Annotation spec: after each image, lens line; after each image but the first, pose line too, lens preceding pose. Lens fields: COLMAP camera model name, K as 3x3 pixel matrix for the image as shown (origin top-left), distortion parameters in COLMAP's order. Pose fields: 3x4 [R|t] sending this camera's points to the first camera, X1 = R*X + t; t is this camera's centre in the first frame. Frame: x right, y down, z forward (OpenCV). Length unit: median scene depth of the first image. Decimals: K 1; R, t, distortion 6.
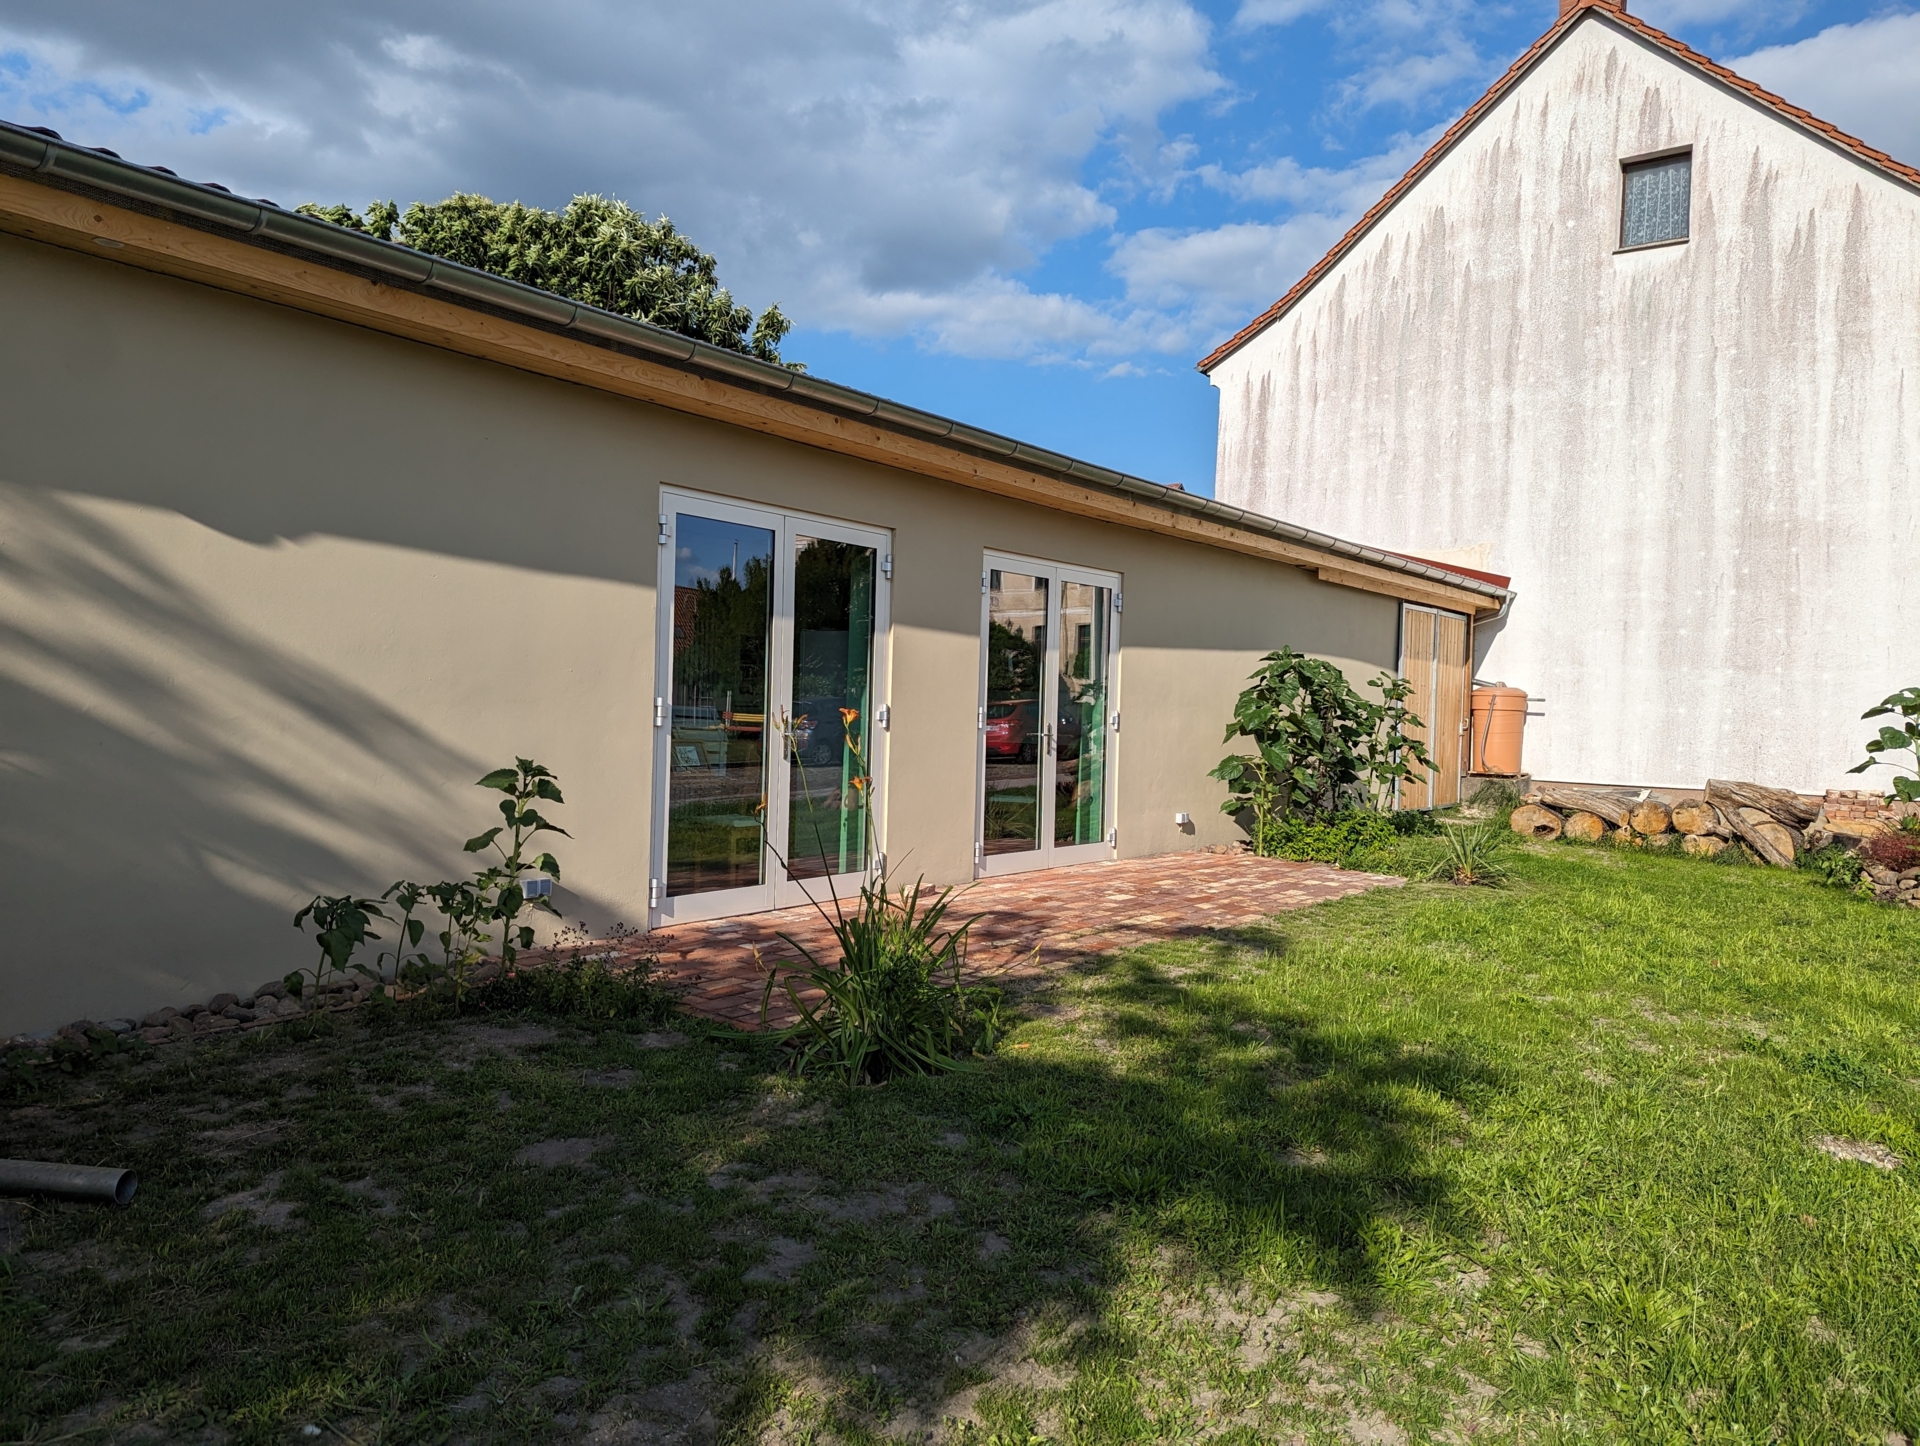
lens RADIAL K [[1343.4, 0, 954.2], [0, 1343.4, 724.6], [0, 0, 1]] dist [0.050129, -0.033555]
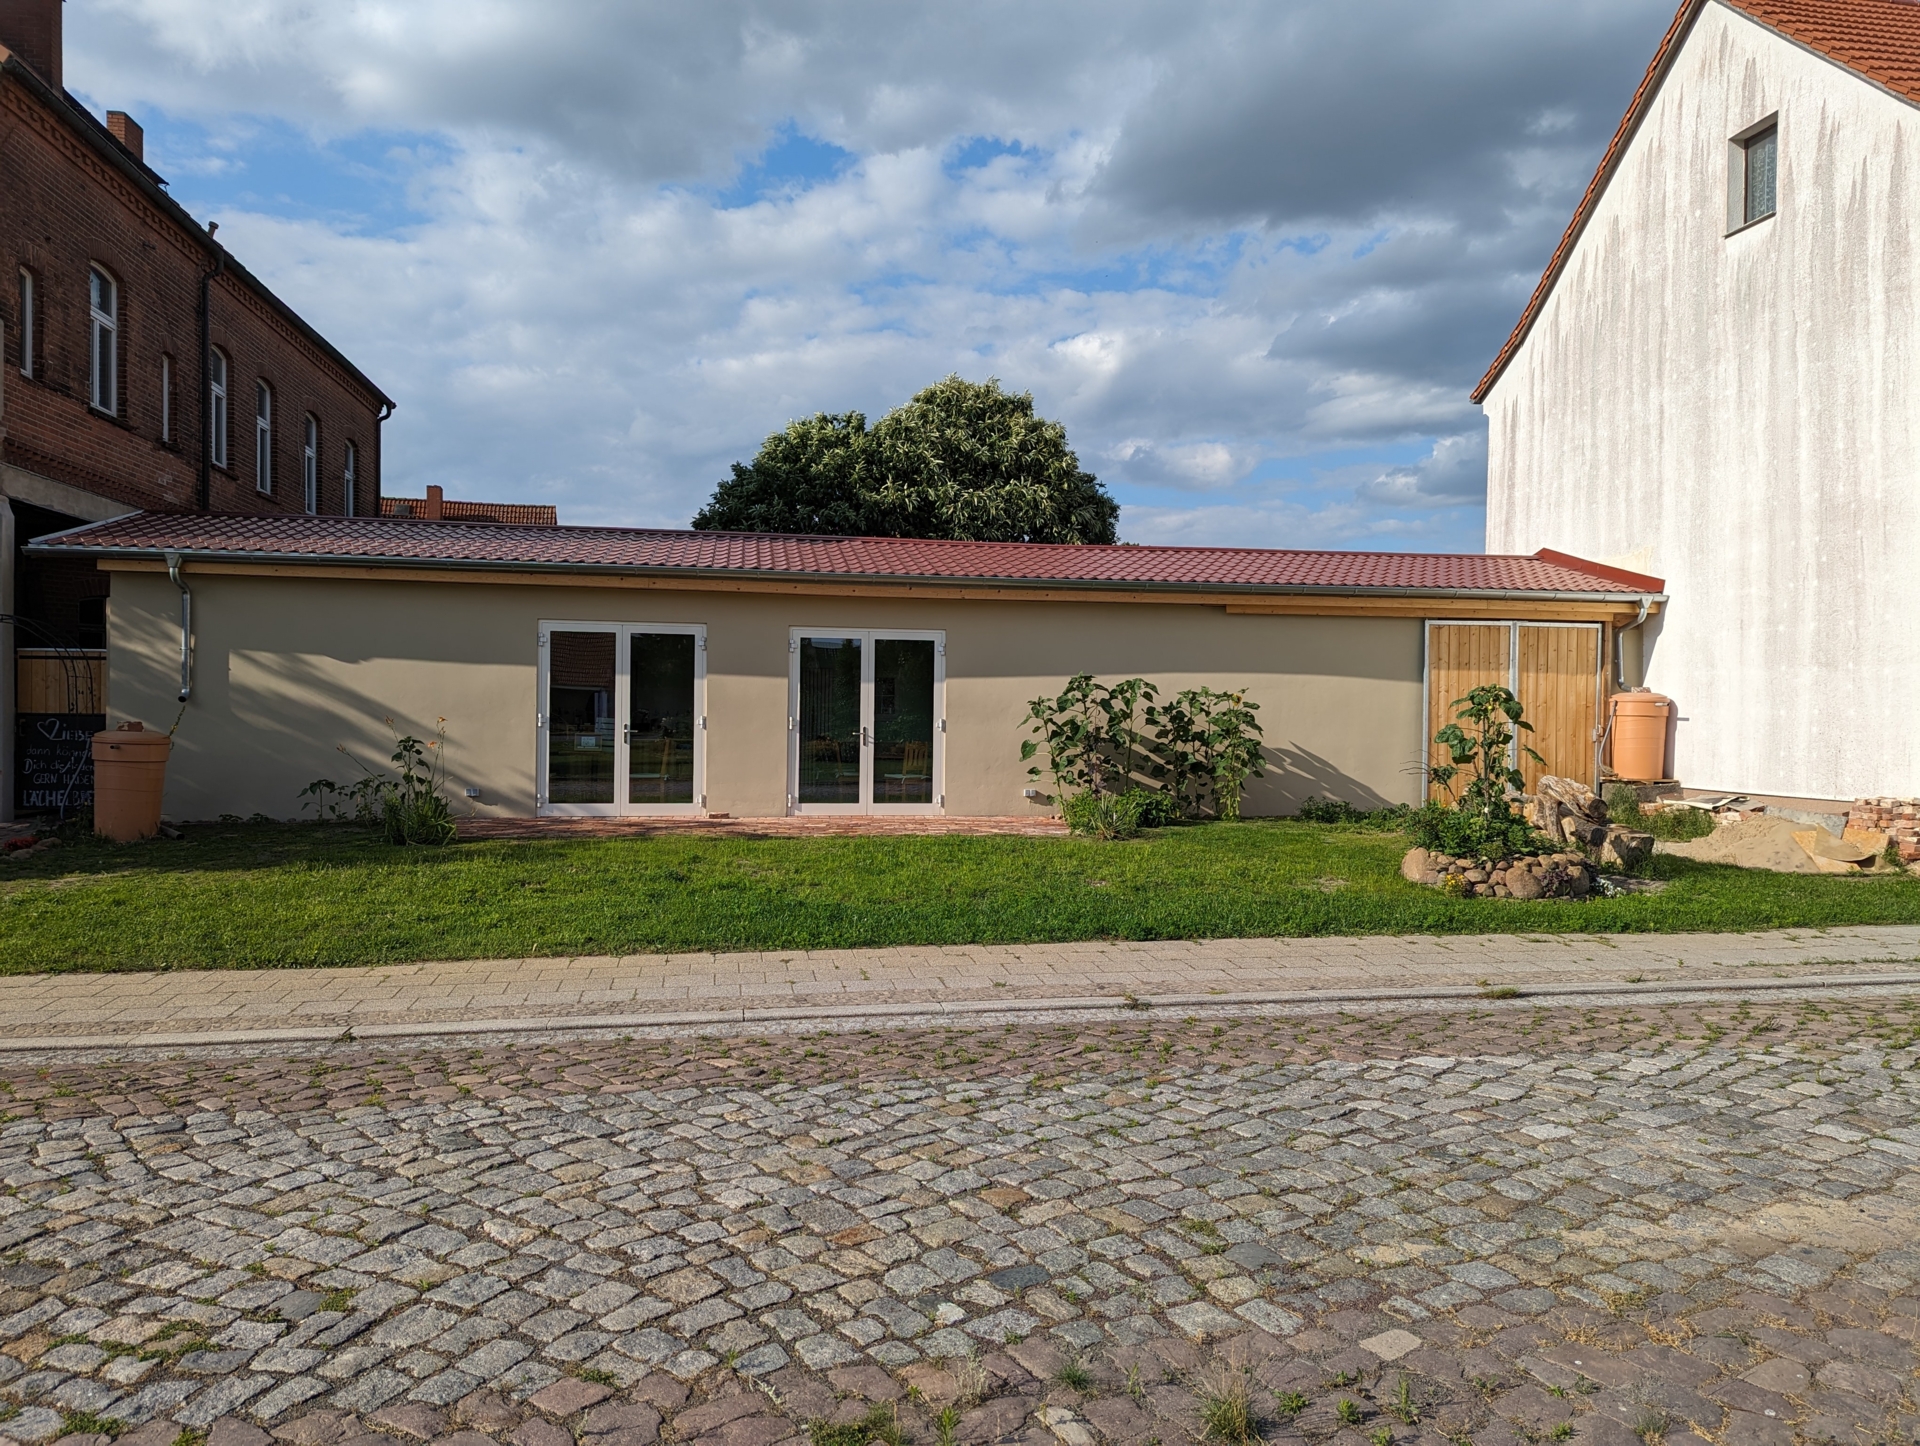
lens RADIAL K [[1343.4, 0, 959.9], [0, 1343.4, 721.6], [0, 0, 1]] dist [0.050129, -0.033555]
pose [[0.720235, -0.013824, -0.693592, 0.784326], [-0.001545, 0.999767, -0.021530, 0.016956], [0.693728, 0.016578, 0.720046, -0.061752]]
